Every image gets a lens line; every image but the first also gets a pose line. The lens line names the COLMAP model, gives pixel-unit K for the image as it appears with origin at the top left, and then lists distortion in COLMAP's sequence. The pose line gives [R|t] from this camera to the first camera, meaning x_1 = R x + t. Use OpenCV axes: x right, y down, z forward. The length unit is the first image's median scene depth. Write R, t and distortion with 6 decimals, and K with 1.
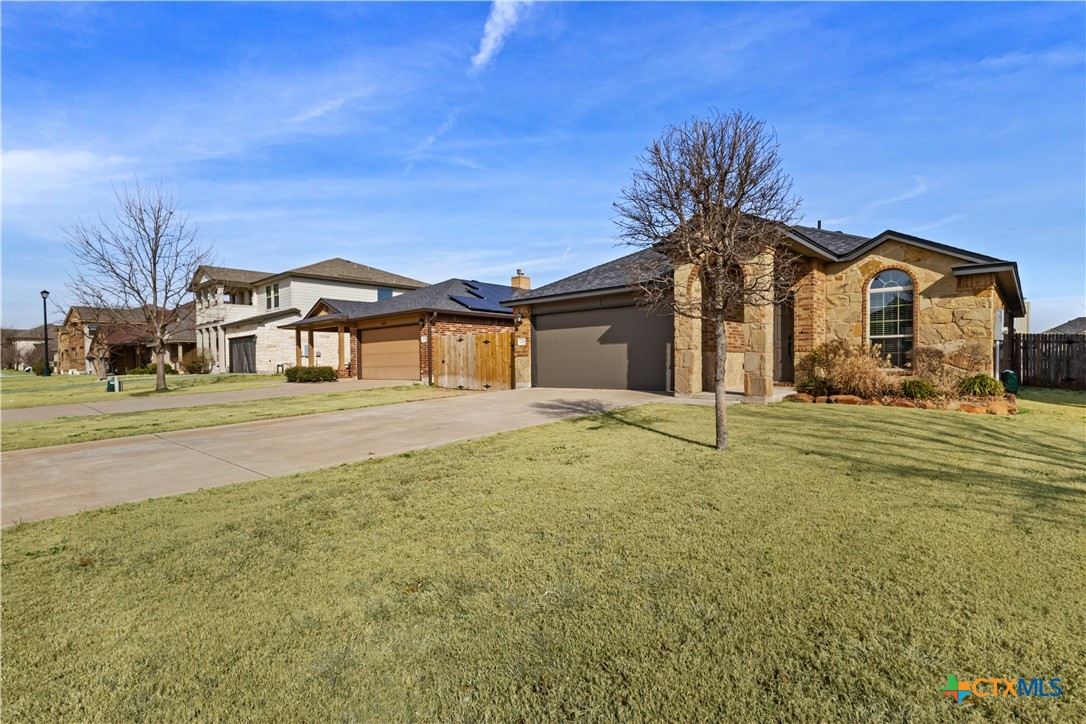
lens RADIAL K [[510.8, 0, 544.9], [0, 510.8, 364.2], [0, 0, 1]] dist [-0.002101, -0.000056]
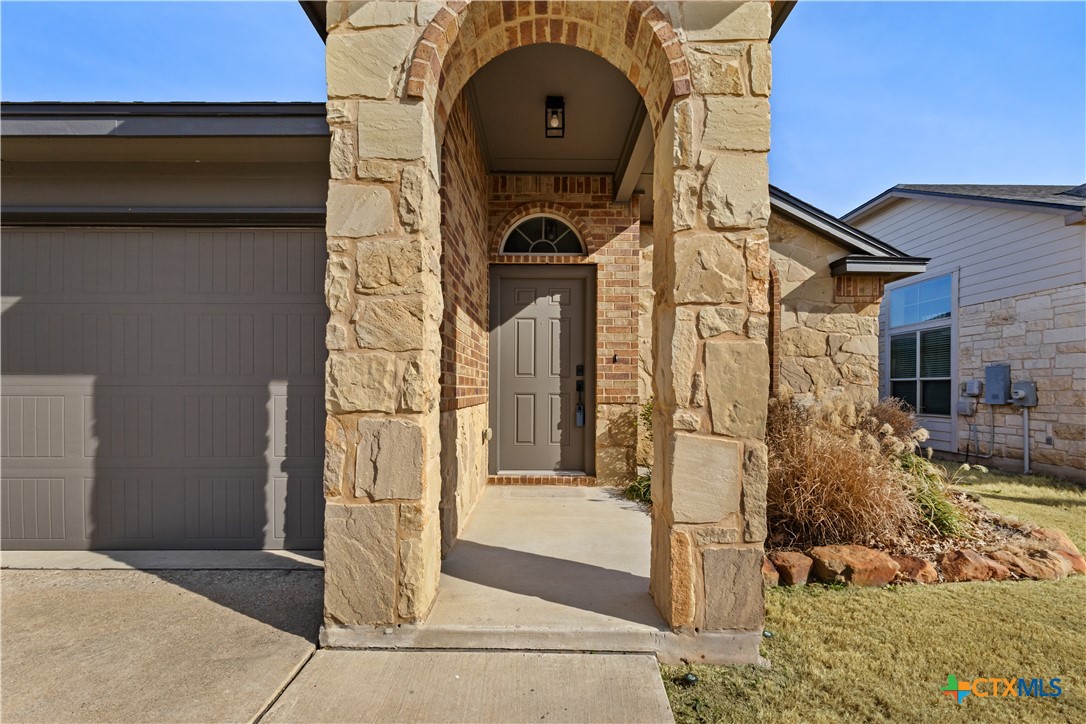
lens RADIAL K [[510.8, 0, 550.5], [0, 510.8, 385.5], [0, 0, 1]] dist [-0.002101, -0.000056]
pose [[0.718164, 0.017358, 0.695658, 0.176001], [-0.011670, 0.999849, -0.012902, -0.037188], [-0.695776, 0.001147, 0.718258, 0.785575]]
